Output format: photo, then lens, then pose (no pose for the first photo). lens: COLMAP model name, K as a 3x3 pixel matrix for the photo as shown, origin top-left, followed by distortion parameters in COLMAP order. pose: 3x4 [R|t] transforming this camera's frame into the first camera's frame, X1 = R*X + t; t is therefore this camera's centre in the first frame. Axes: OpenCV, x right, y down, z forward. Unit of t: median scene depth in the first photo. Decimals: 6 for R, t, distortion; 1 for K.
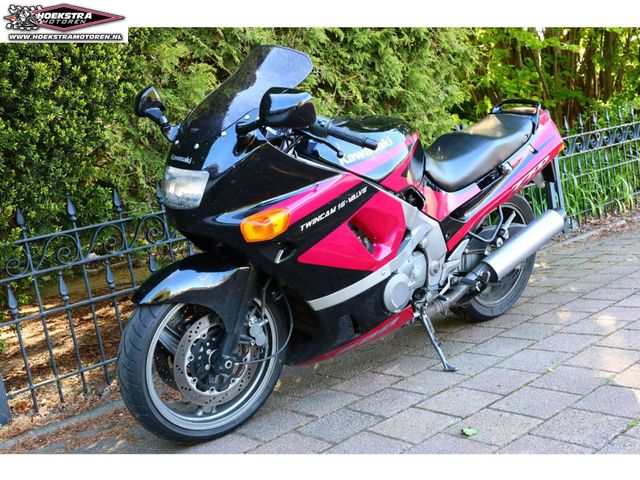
lens RADIAL K [[705.5, 0, 320.0], [0, 705.5, 240.0], [0, 0, 1]] dist [-0.001292, 0.010689]
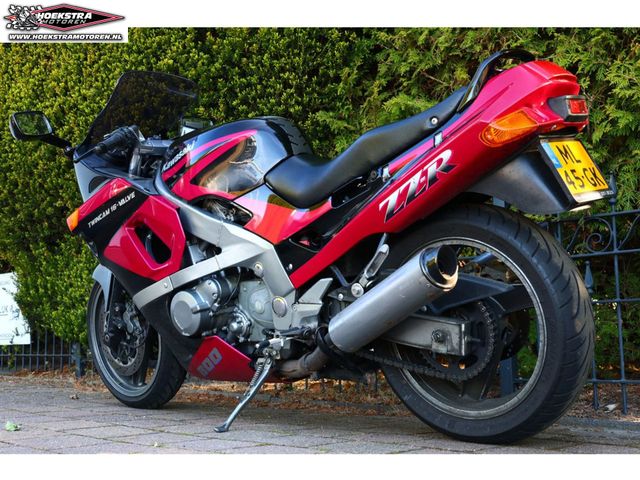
lens RADIAL K [[797.2, 0, 320.0], [0, 797.2, 240.0], [0, 0, 1]] dist [0.007106, -0.007836]
pose [[0.141476, 0.039063, -0.989171, 1.062329], [-0.137360, 0.990330, 0.019463, -0.056509], [0.980365, 0.133119, 0.145474, 0.948601]]
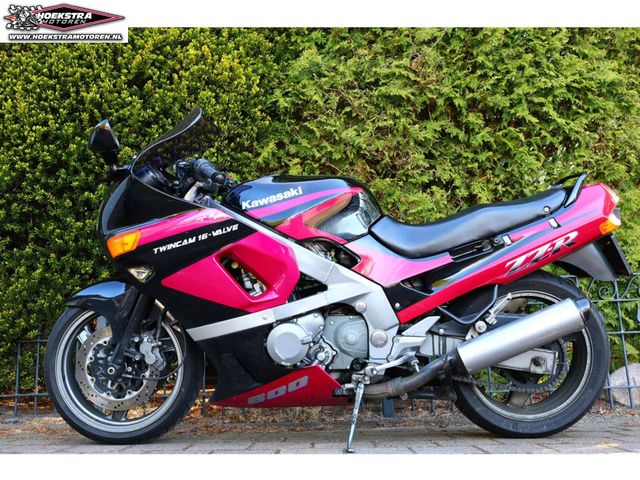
lens RADIAL K [[613.9, 0, 320.0], [0, 613.9, 240.0], [0, 0, 1]] dist [0.000806, 0.003711]
pose [[0.755252, 0.013179, -0.655302, 0.646660], [-0.177472, 0.966562, -0.185101, 0.080049], [0.630950, 0.256096, 0.732336, 0.359353]]
